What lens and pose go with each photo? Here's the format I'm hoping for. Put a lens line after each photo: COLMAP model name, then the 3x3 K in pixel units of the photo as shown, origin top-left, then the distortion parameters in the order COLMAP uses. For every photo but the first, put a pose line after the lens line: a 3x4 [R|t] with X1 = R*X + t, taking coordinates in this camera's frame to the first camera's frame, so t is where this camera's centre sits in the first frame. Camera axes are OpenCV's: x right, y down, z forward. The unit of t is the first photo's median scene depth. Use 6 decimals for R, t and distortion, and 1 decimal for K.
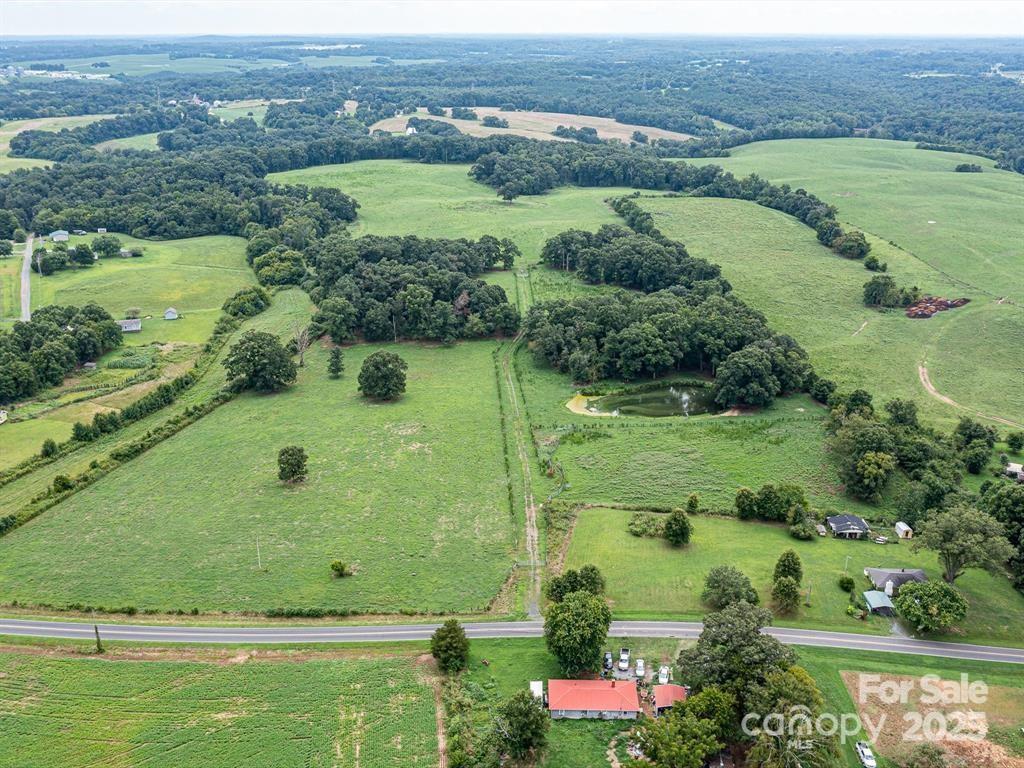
lens RADIAL K [[947.5, 0, 514.3], [0, 947.5, 377.3], [0, 0, 1]] dist [-0.012482, 0.000000]
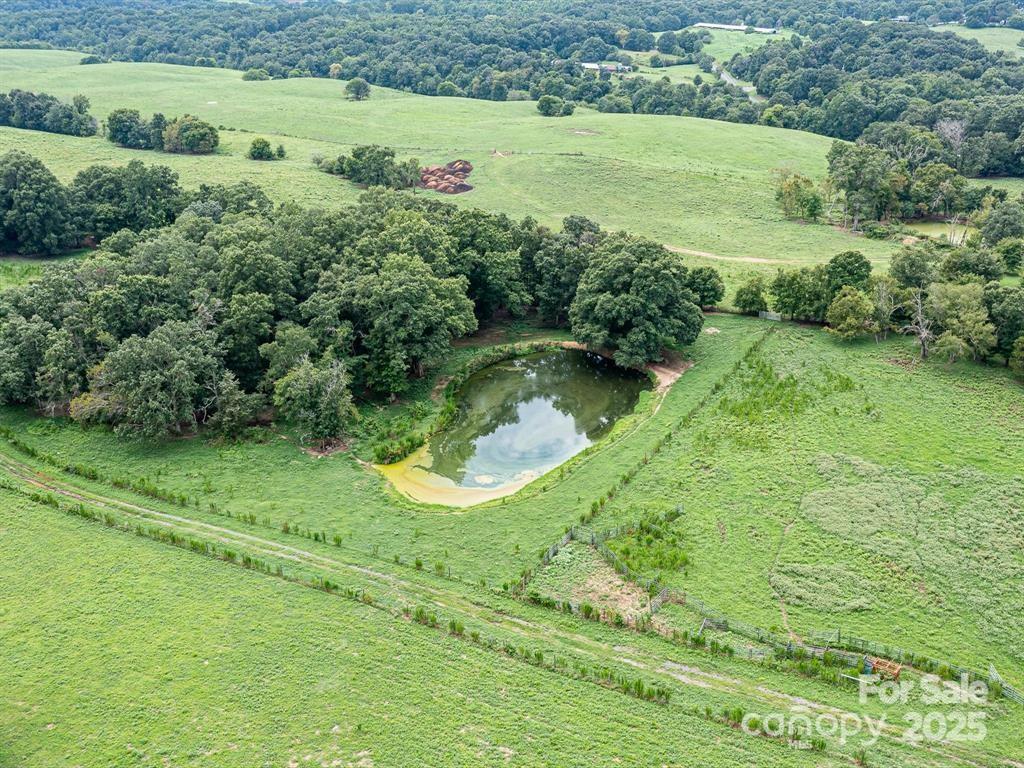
lens RADIAL K [[1057.0, 0, 534.3], [0, 1057.0, 369.4], [0, 0, 1]] dist [-0.012891, 0.000000]
pose [[0.539714, -0.306044, 0.784248, -0.098561], [0.291356, 0.941914, 0.167063, -0.032043], [-0.789823, 0.138329, 0.597532, 0.313901]]
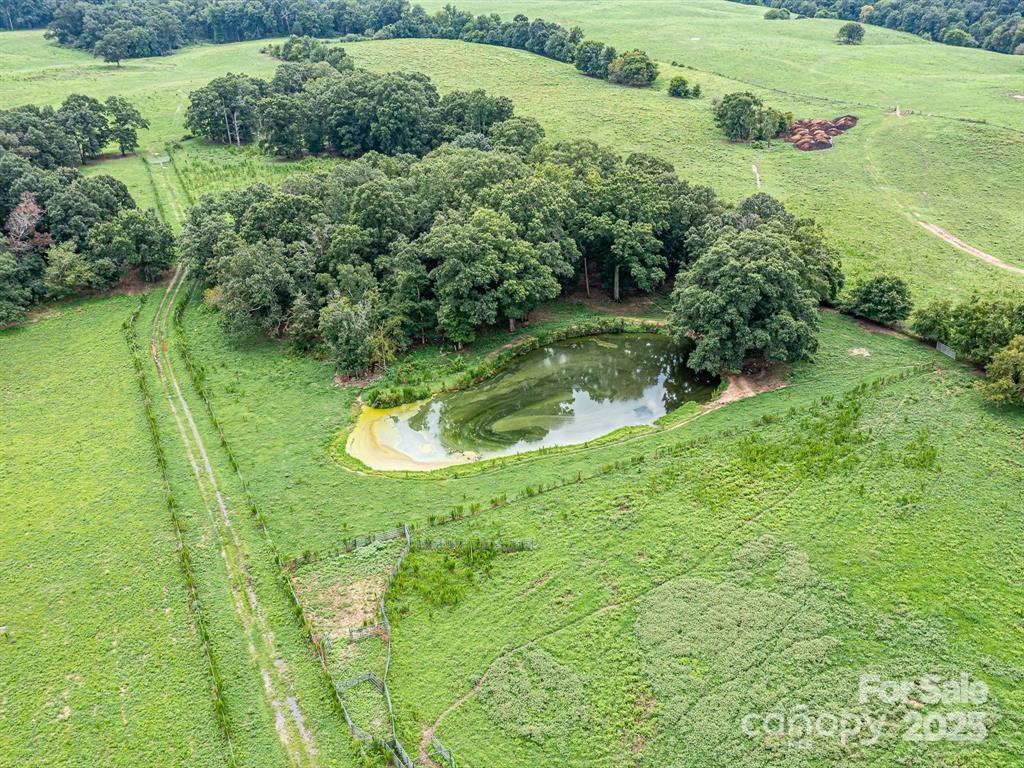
lens RADIAL K [[919.4, 0, 511.8], [0, 919.4, 380.9], [0, 0, 1]] dist [-0.009051, -0.003154]
pose [[0.926031, -0.193787, 0.323903, 0.000649], [0.154261, 0.977509, 0.143803, -0.017885], [-0.344486, -0.083201, 0.935097, 0.278568]]
